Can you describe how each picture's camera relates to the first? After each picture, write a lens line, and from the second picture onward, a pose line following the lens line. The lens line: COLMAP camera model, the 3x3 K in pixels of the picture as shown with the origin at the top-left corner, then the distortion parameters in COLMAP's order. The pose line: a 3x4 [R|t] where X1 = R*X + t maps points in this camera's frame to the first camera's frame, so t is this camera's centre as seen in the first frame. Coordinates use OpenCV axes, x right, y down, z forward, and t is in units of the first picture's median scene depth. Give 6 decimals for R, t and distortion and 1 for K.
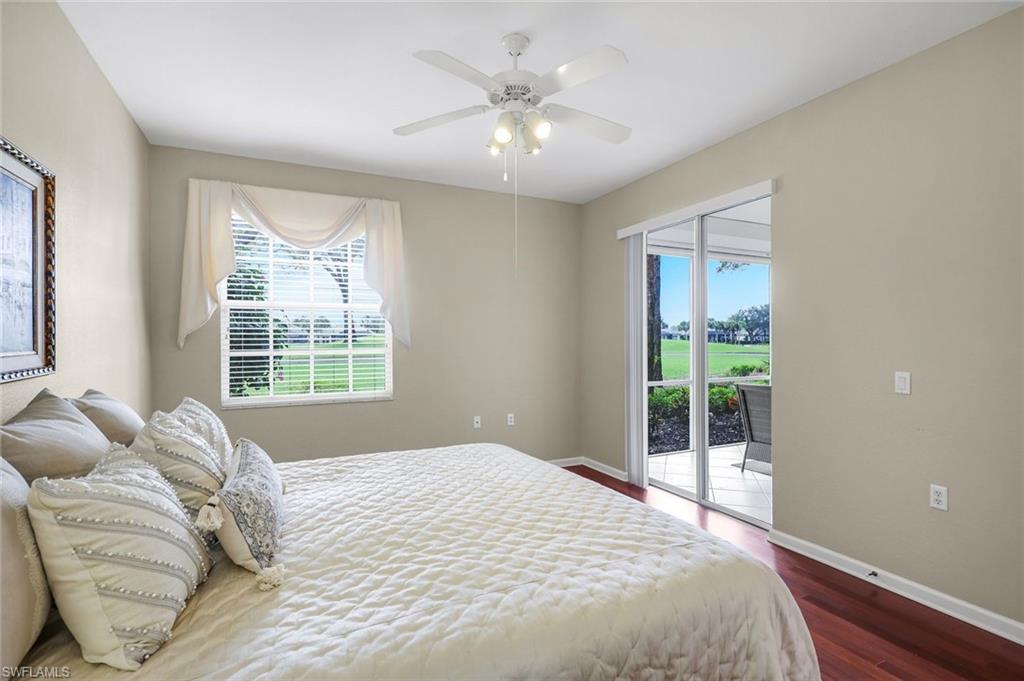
lens RADIAL K [[483.3, 0, 512.0], [0, 483.3, 340.5], [0, 0, 1]] dist [0.001509, 0.000020]
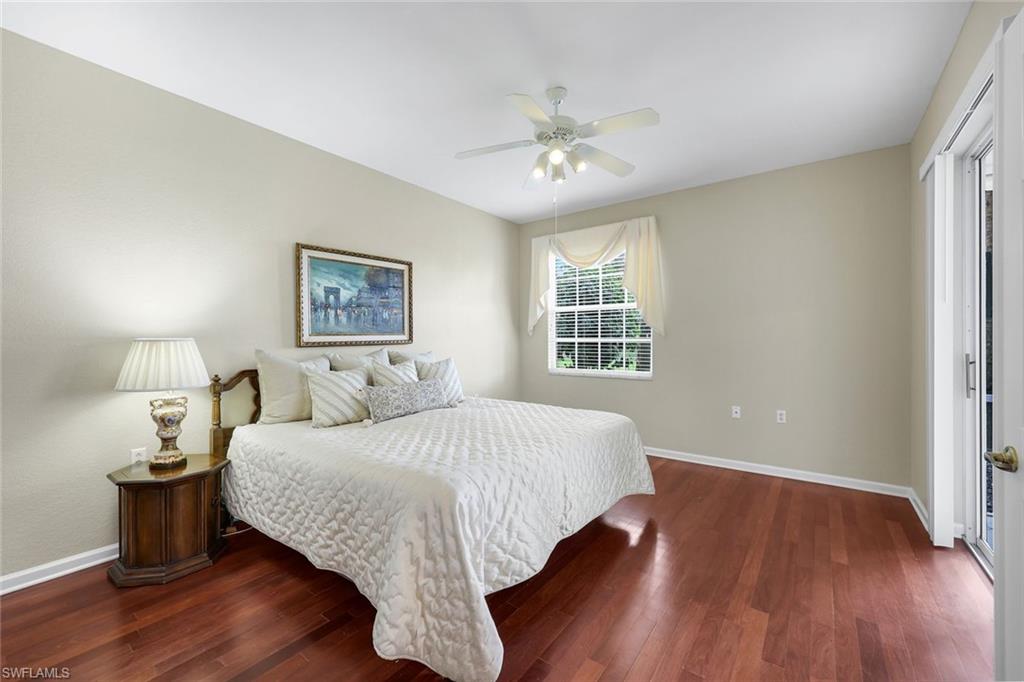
lens RADIAL K [[412.6, 0, 512.0], [0, 412.6, 341.0], [0, 0, 1]] dist [0.002229, 0.000163]
pose [[0.465769, 0.006348, -0.884883, 0.602007], [-0.002709, 0.999980, 0.005748, 0.023343], [0.884902, -0.000280, 0.465777, 0.248402]]
